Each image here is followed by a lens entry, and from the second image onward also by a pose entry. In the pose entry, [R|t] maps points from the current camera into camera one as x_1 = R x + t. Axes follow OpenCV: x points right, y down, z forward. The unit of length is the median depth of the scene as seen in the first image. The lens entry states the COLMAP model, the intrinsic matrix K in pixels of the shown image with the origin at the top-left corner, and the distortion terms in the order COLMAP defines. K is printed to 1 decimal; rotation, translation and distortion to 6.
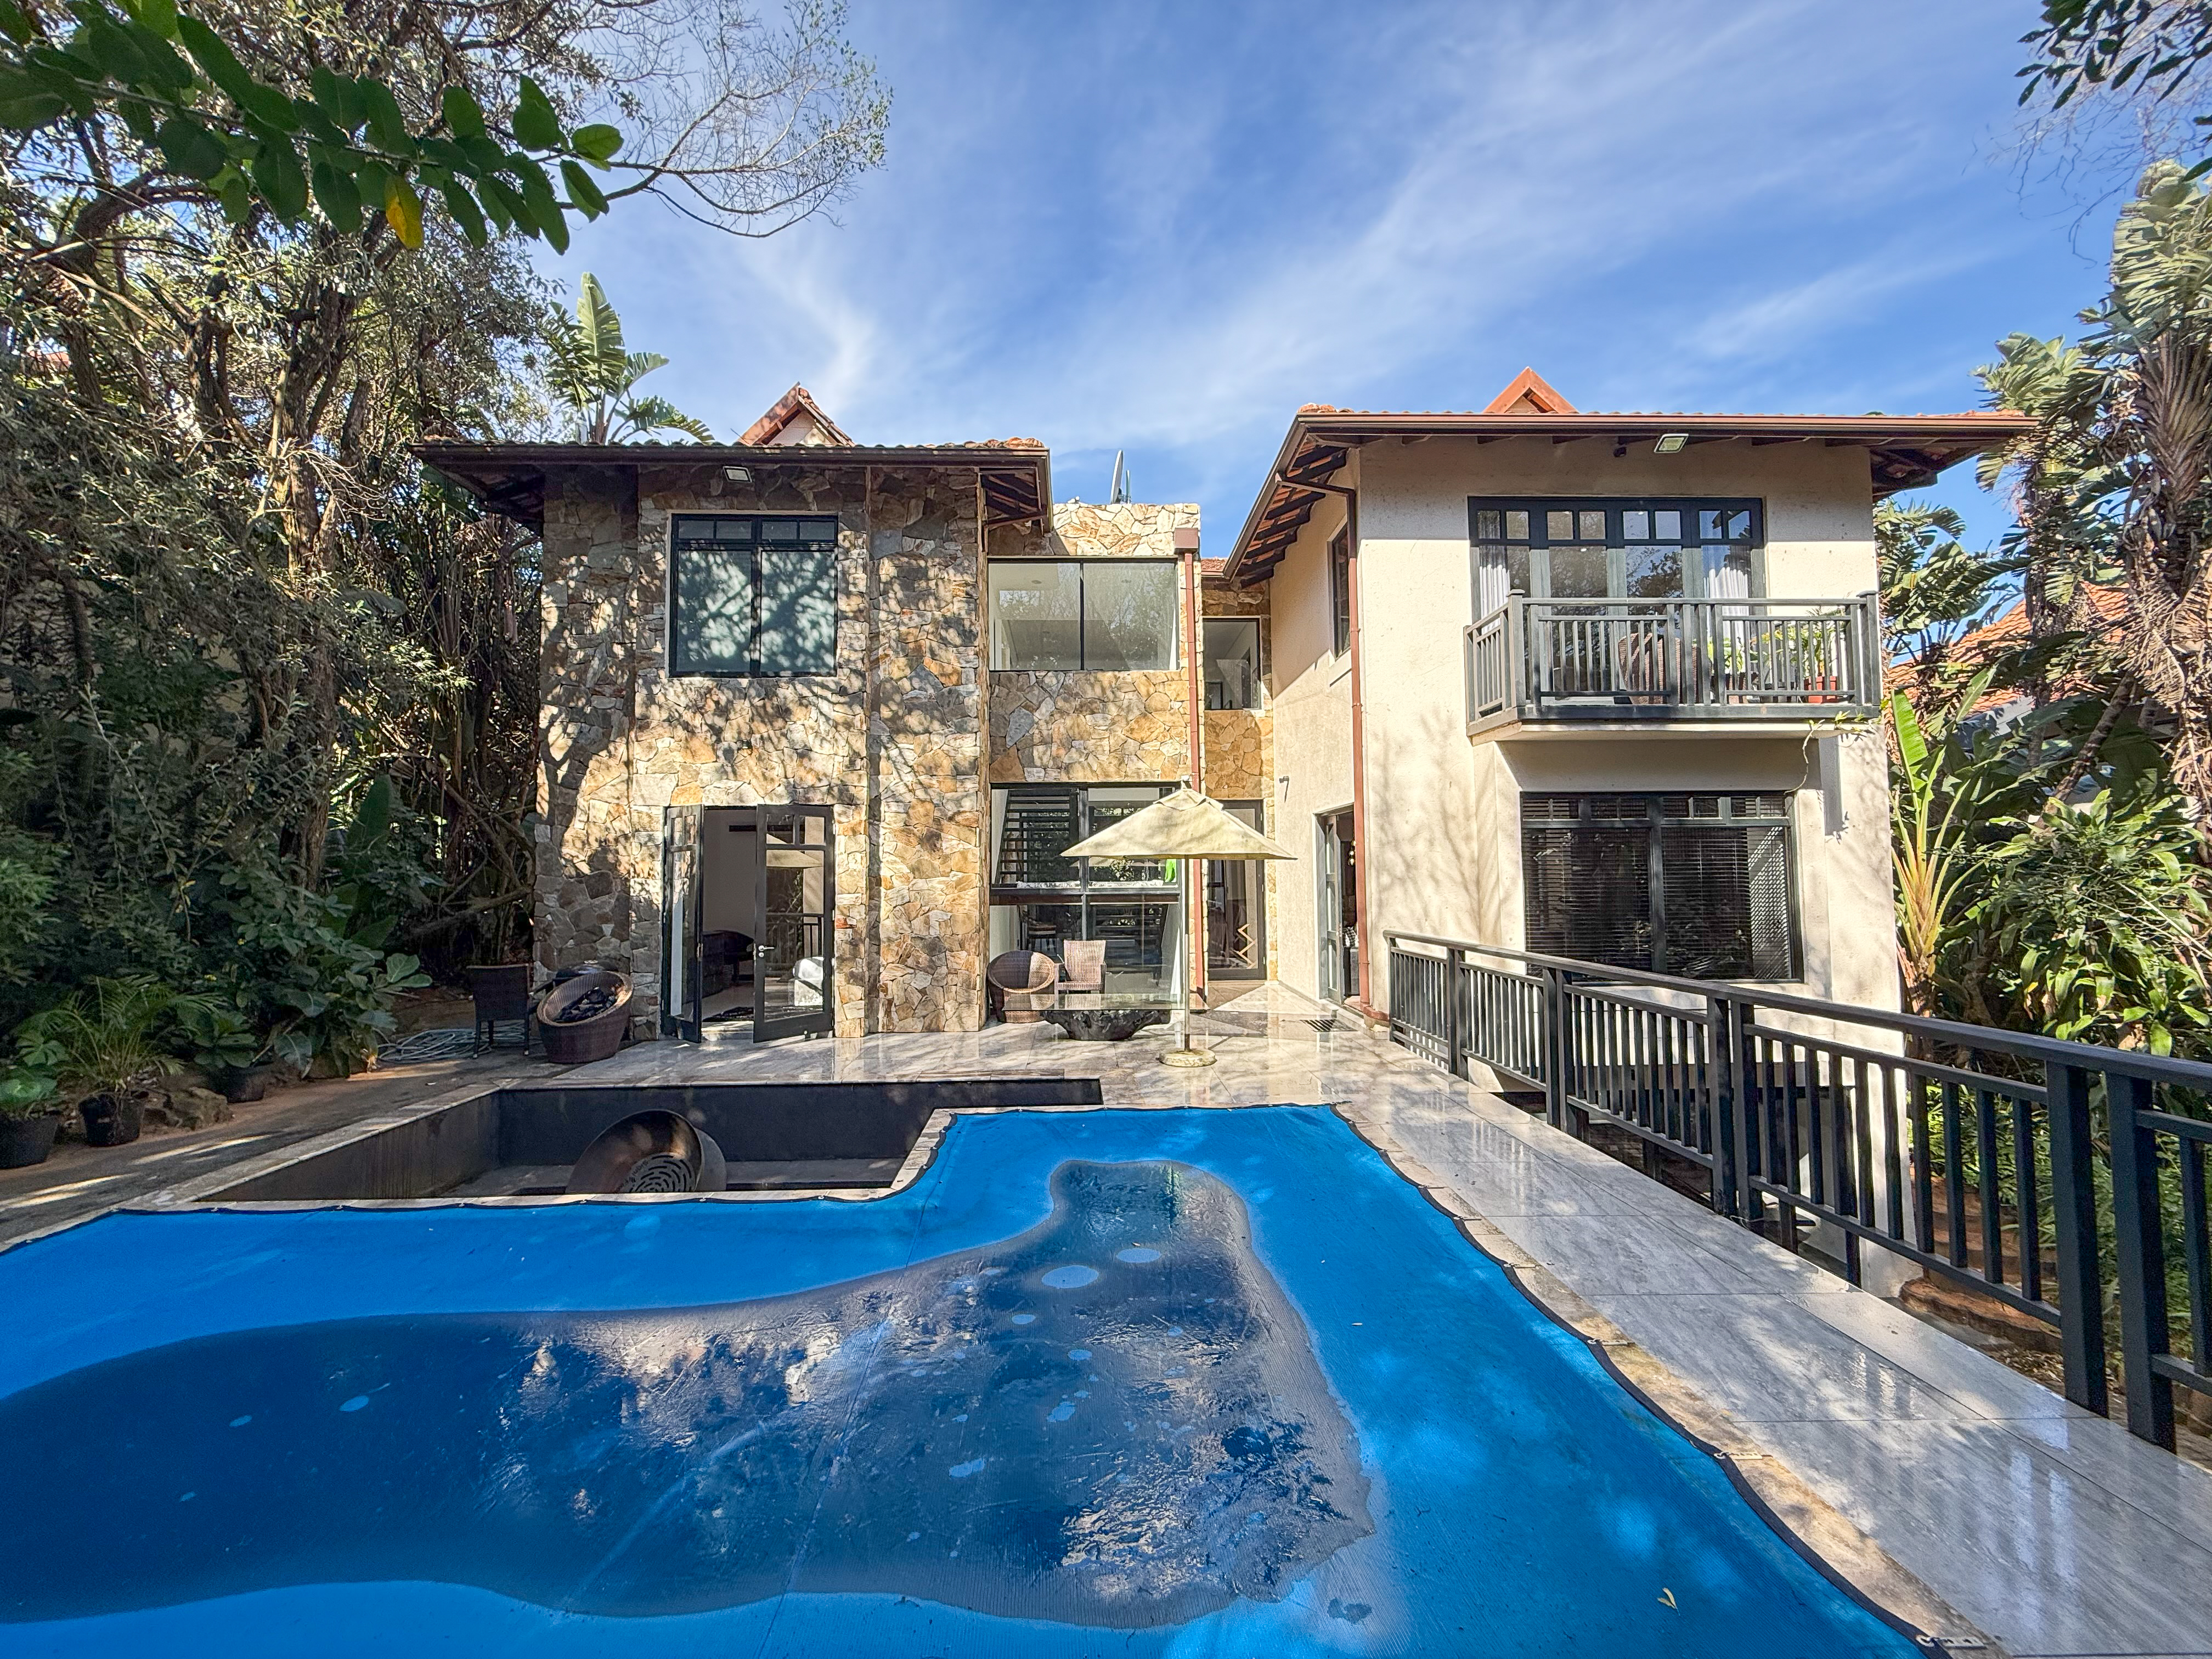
lens RADIAL K [[901.2, 0, 1105.7], [0, 901.2, 833.4], [0, 0, 1]] dist [0.003394, -0.001387]
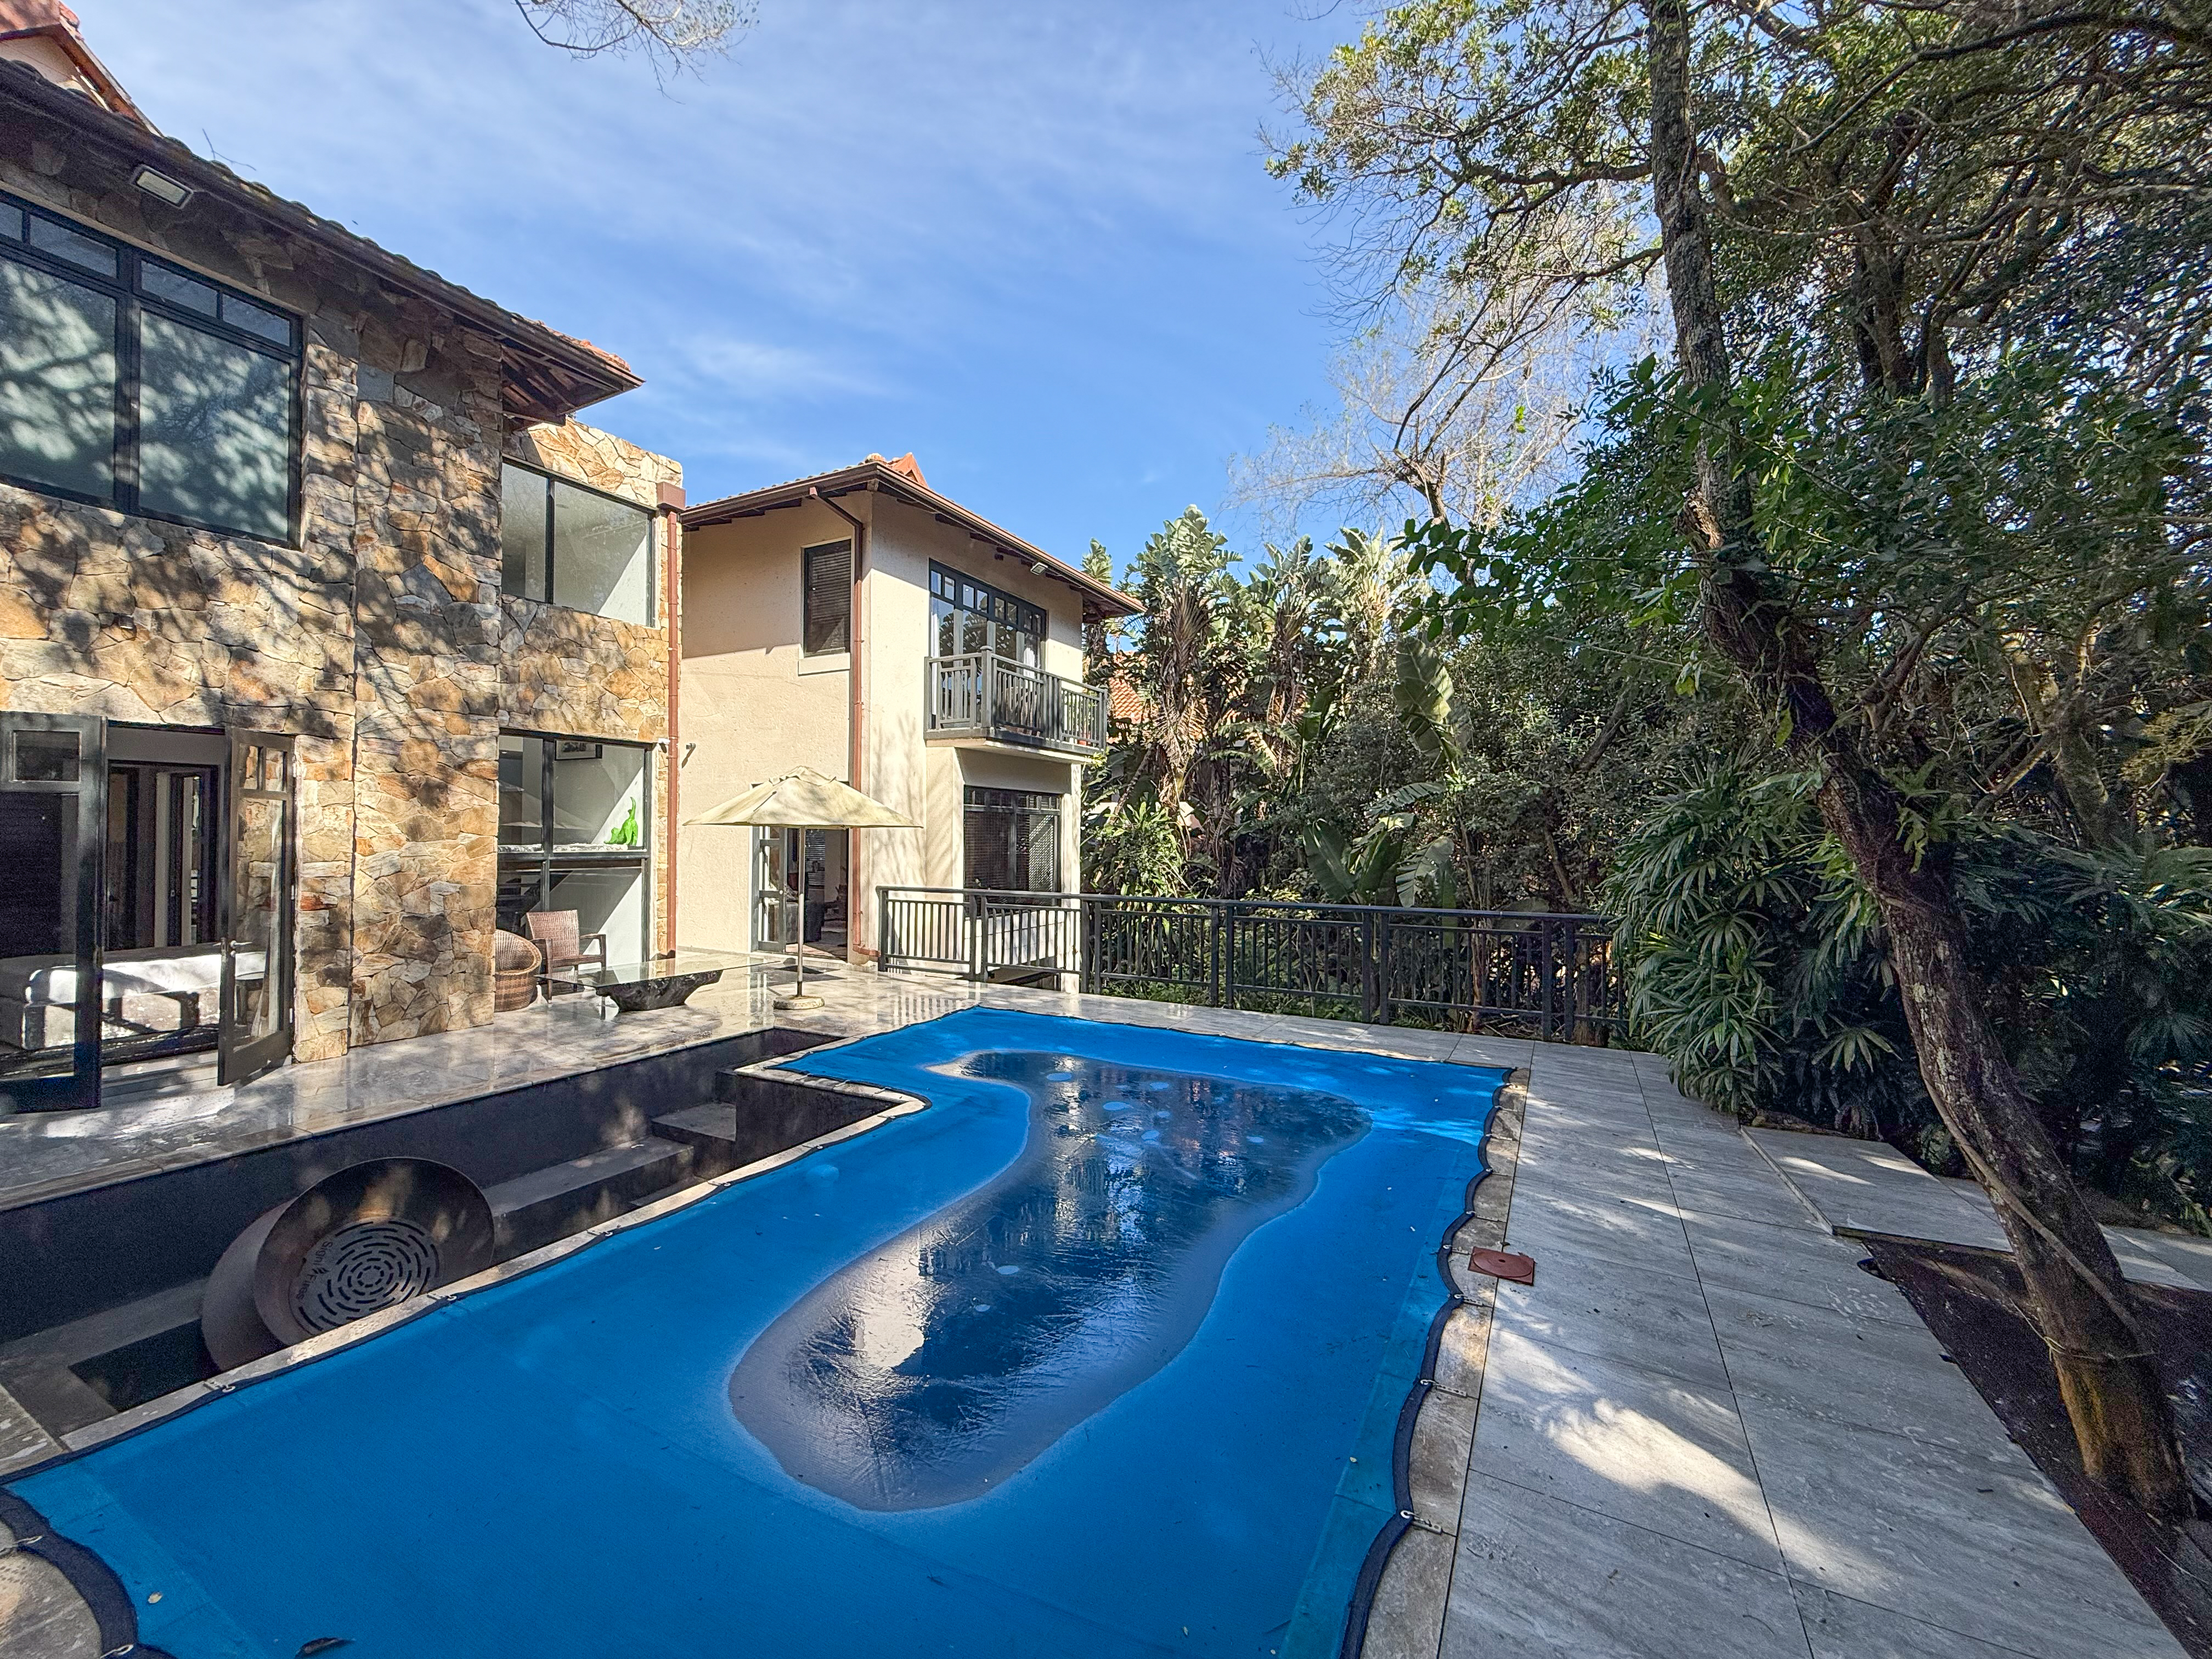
lens RADIAL K [[901.2, 0, 1106.0], [0, 901.2, 830.9], [0, 0, 1]] dist [0.003394, -0.001387]
pose [[0.480116, 0.018320, 0.877014, -0.602576], [-0.050536, 0.998699, 0.006804, 0.006504], [-0.875748, -0.047587, 0.480417, 0.108796]]
